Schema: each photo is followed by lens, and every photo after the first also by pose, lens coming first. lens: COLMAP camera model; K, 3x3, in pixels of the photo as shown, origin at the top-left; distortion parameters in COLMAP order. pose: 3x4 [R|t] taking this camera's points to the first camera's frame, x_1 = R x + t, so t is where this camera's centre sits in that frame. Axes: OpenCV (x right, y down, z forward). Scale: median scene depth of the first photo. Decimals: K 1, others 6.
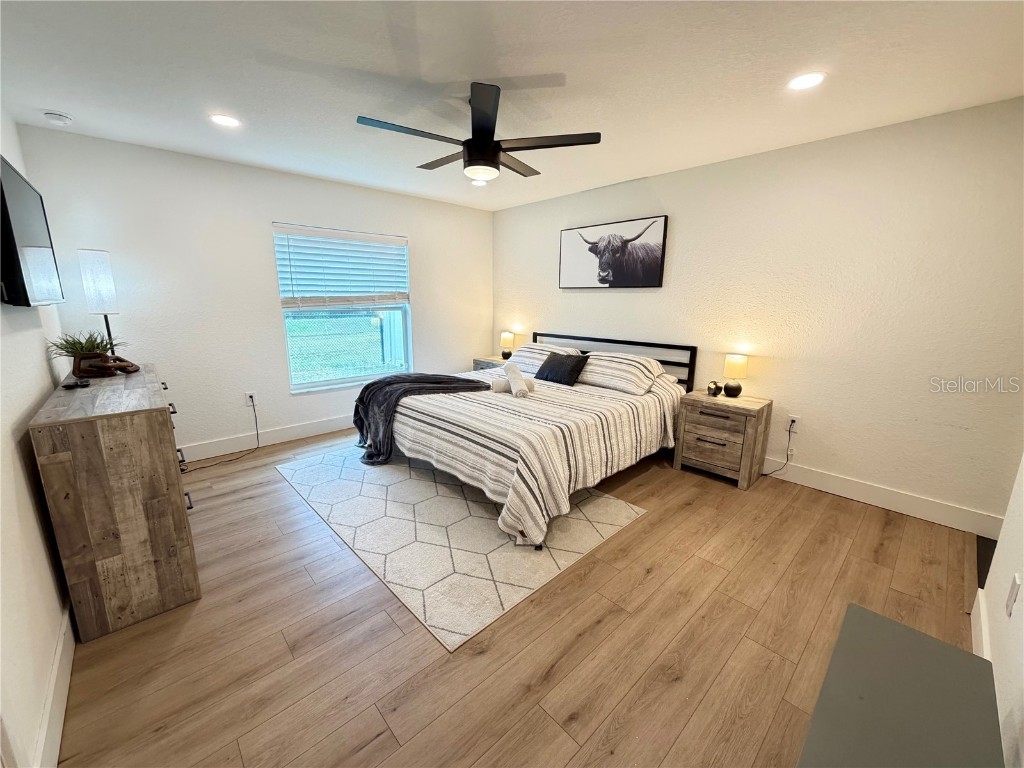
lens RADIAL K [[408.2, 0, 512.7], [0, 408.2, 382.5], [0, 0, 1]] dist [0.002889, -0.000067]
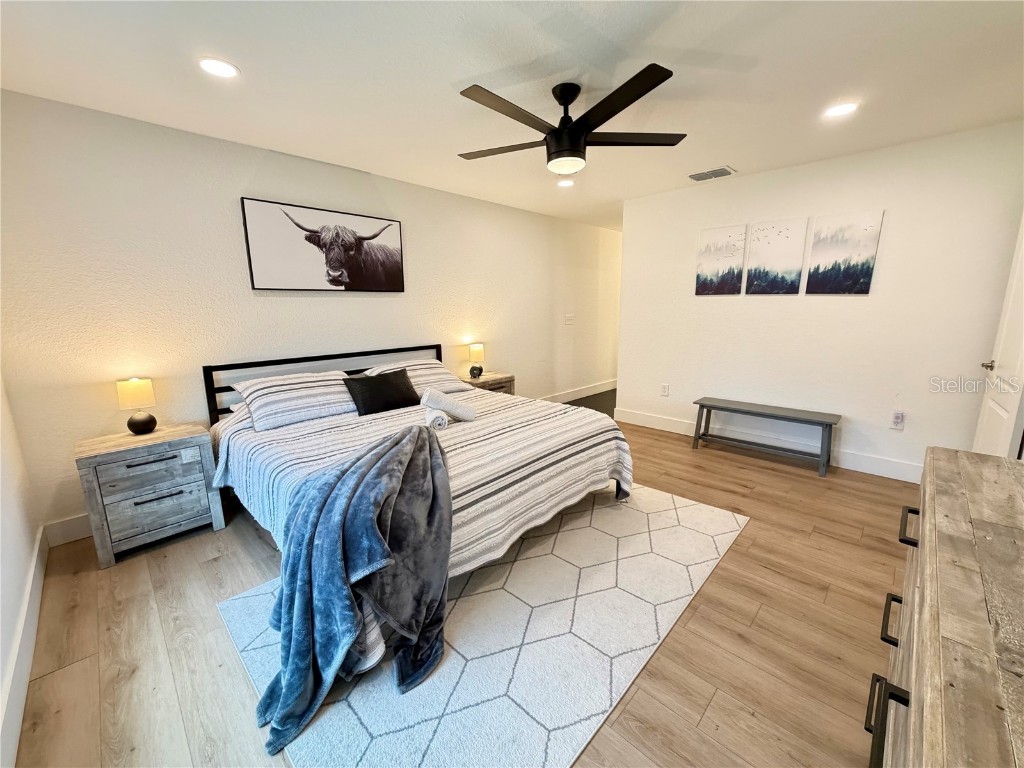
lens RADIAL K [[408.2, 0, 516.7], [0, 408.2, 383.9], [0, 0, 1]] dist [0.002889, -0.000067]
pose [[-0.050266, -0.195949, 0.979325, -0.658318], [0.217645, 0.954849, 0.202223, -0.152076], [-0.974733, 0.223310, -0.005349, 0.747213]]
